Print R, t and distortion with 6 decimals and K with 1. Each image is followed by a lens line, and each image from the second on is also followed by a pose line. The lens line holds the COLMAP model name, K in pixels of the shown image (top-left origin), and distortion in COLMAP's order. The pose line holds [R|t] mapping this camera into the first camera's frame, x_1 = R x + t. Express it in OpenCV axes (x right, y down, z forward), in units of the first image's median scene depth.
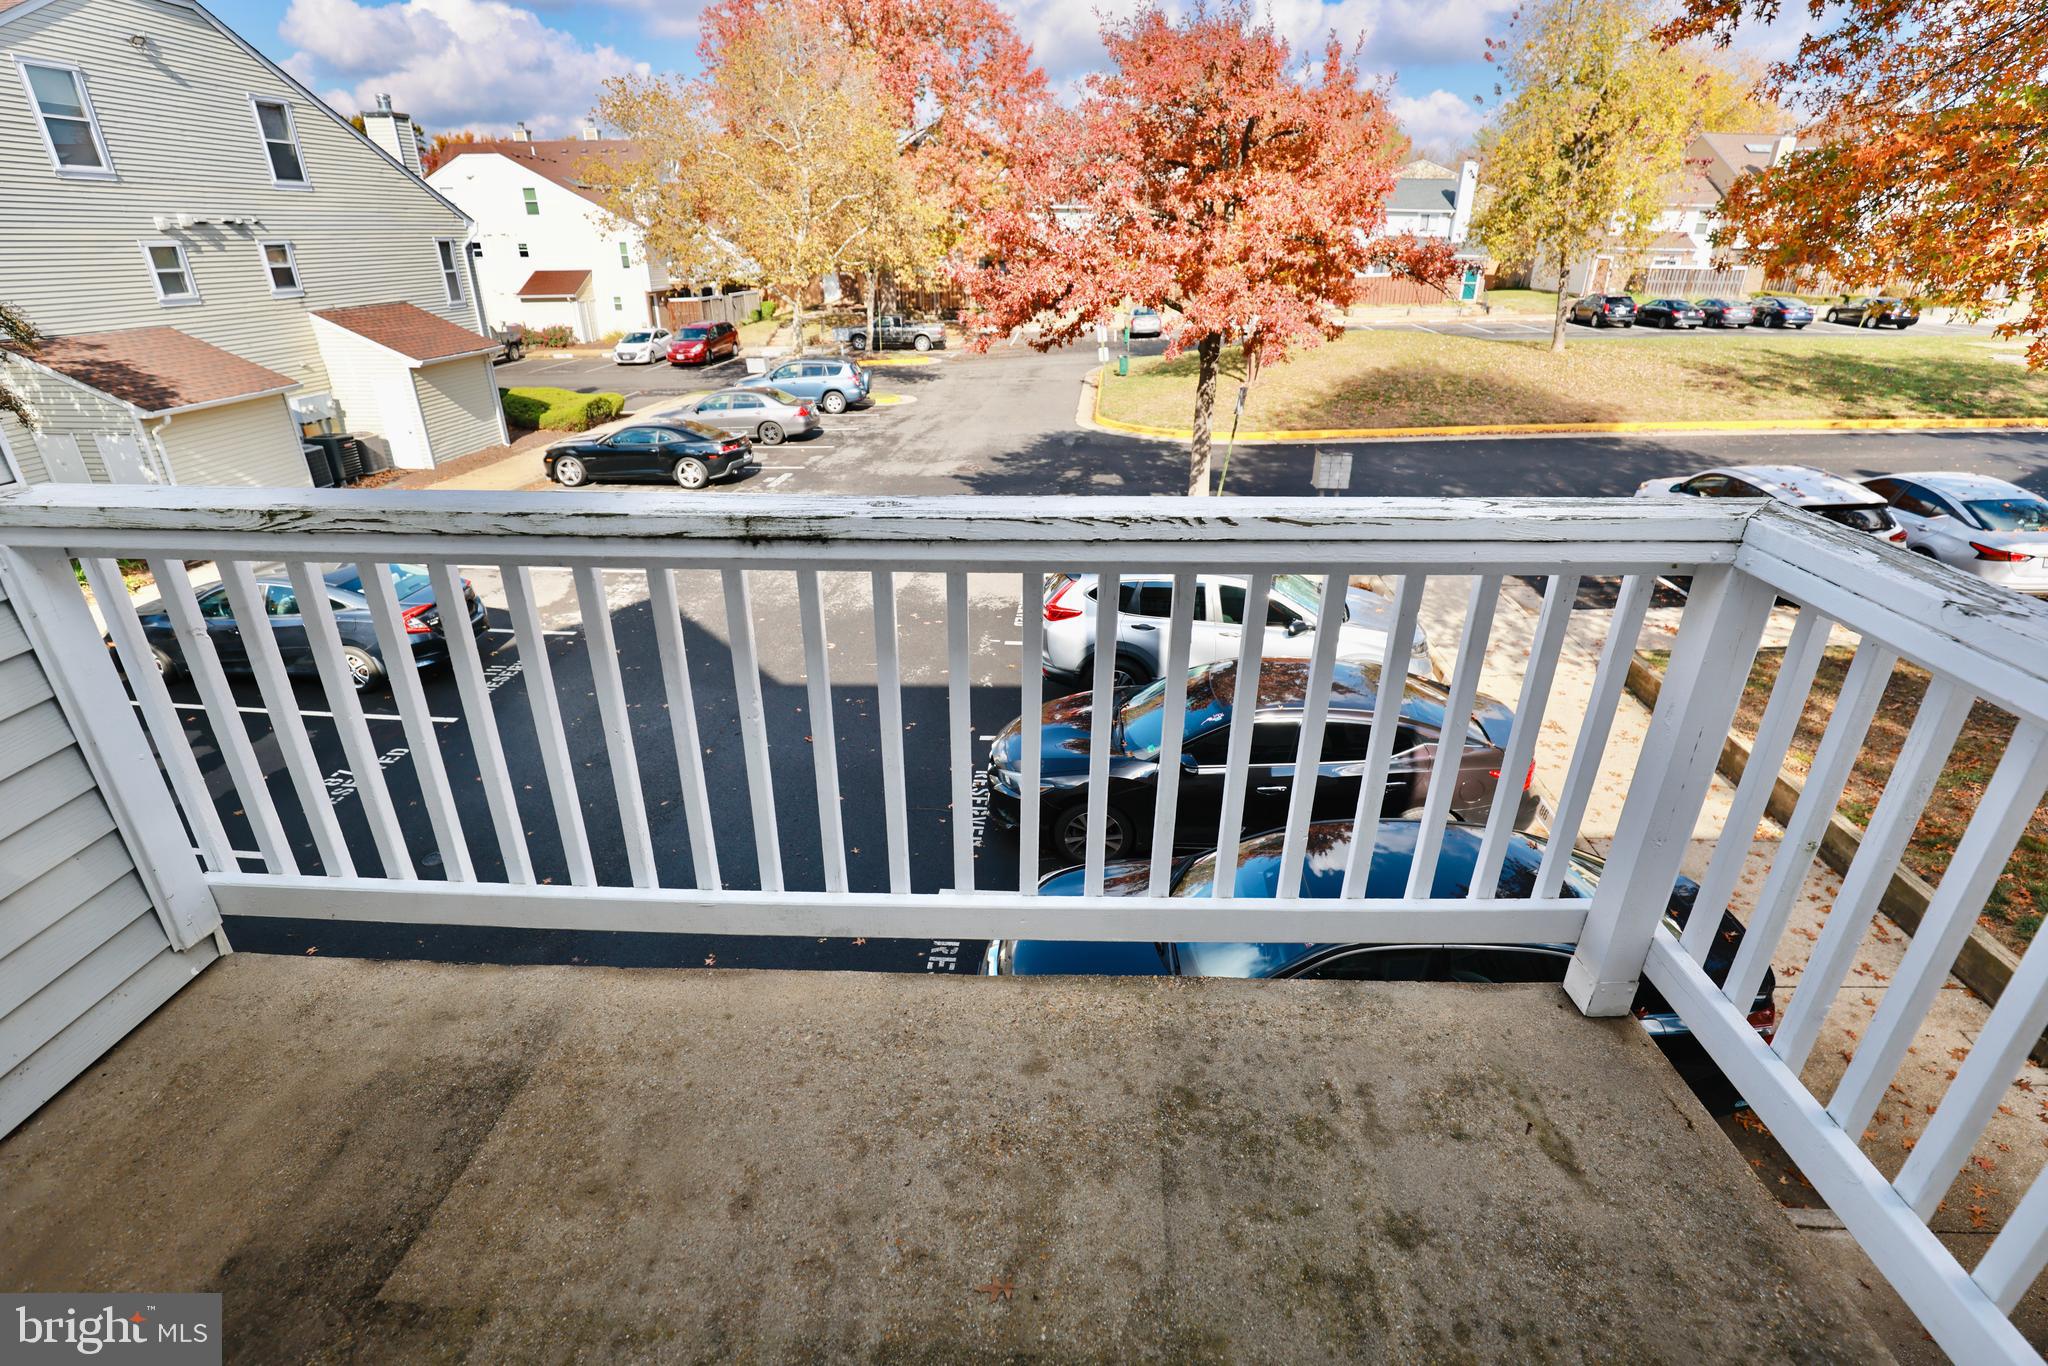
lens RADIAL K [[944.9, 0, 1032.9], [0, 944.9, 691.8], [0, 0, 1]] dist [-0.038634, 0.007585]
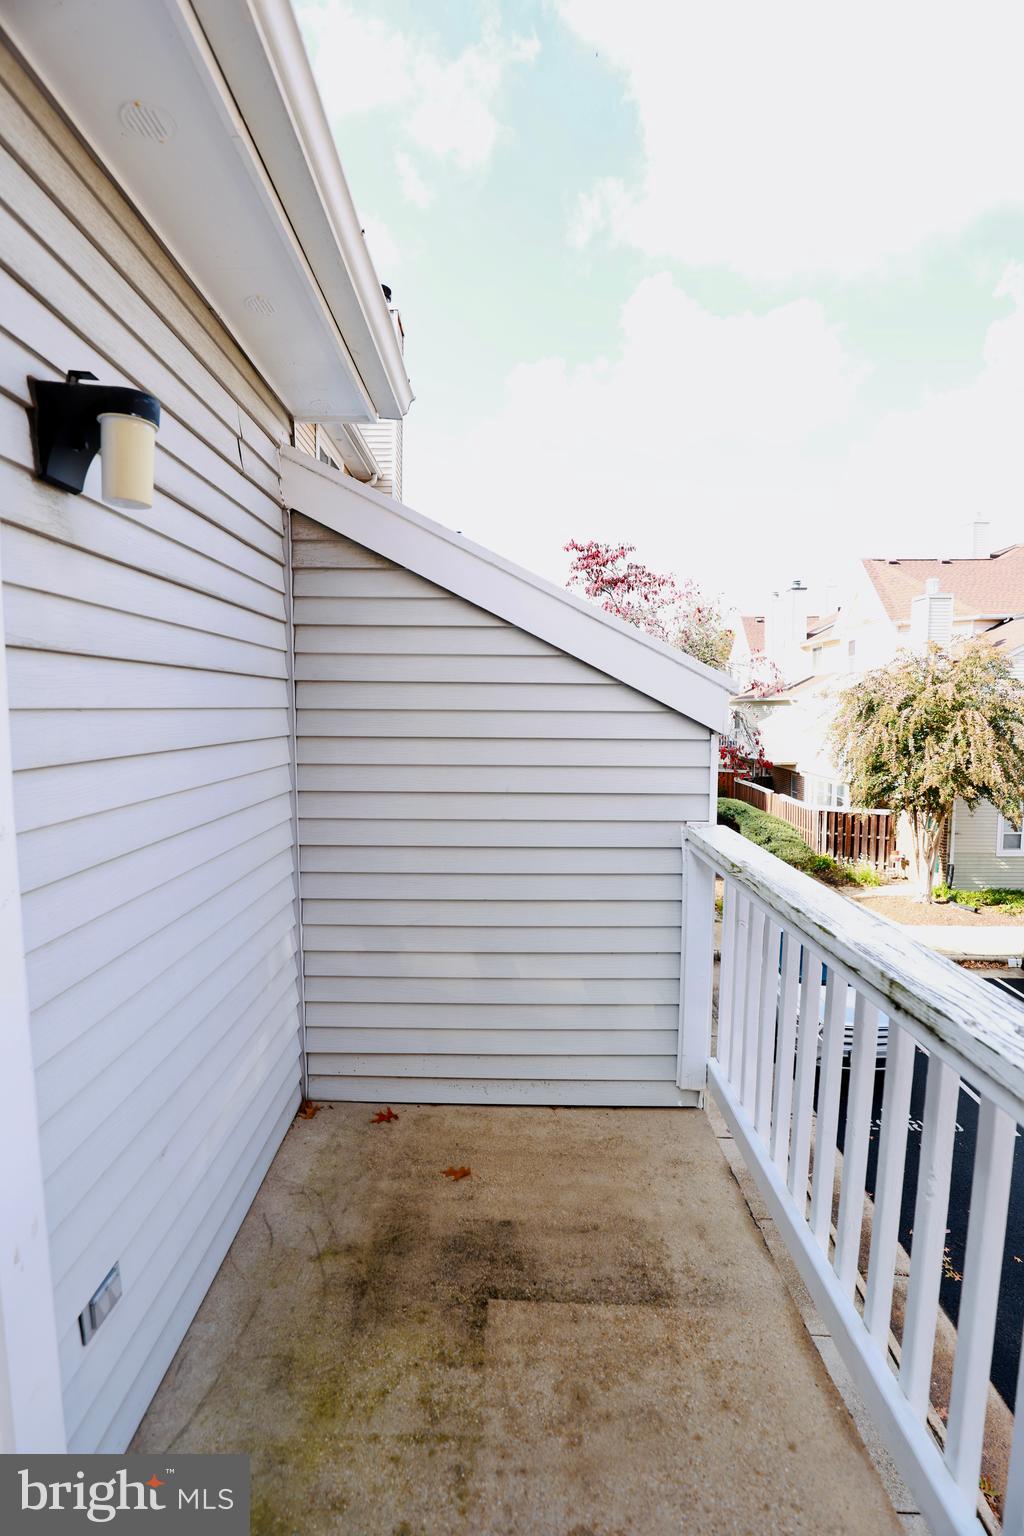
lens RADIAL K [[708.7, 0, 540.0], [0, 708.7, 768.9], [0, 0, 1]] dist [-0.038634, 0.007585]
pose [[0.037025, 0.080993, -0.996027, 0.390147], [-0.431164, 0.900459, 0.057194, -0.264544], [0.901514, 0.427333, 0.068261, 0.521303]]
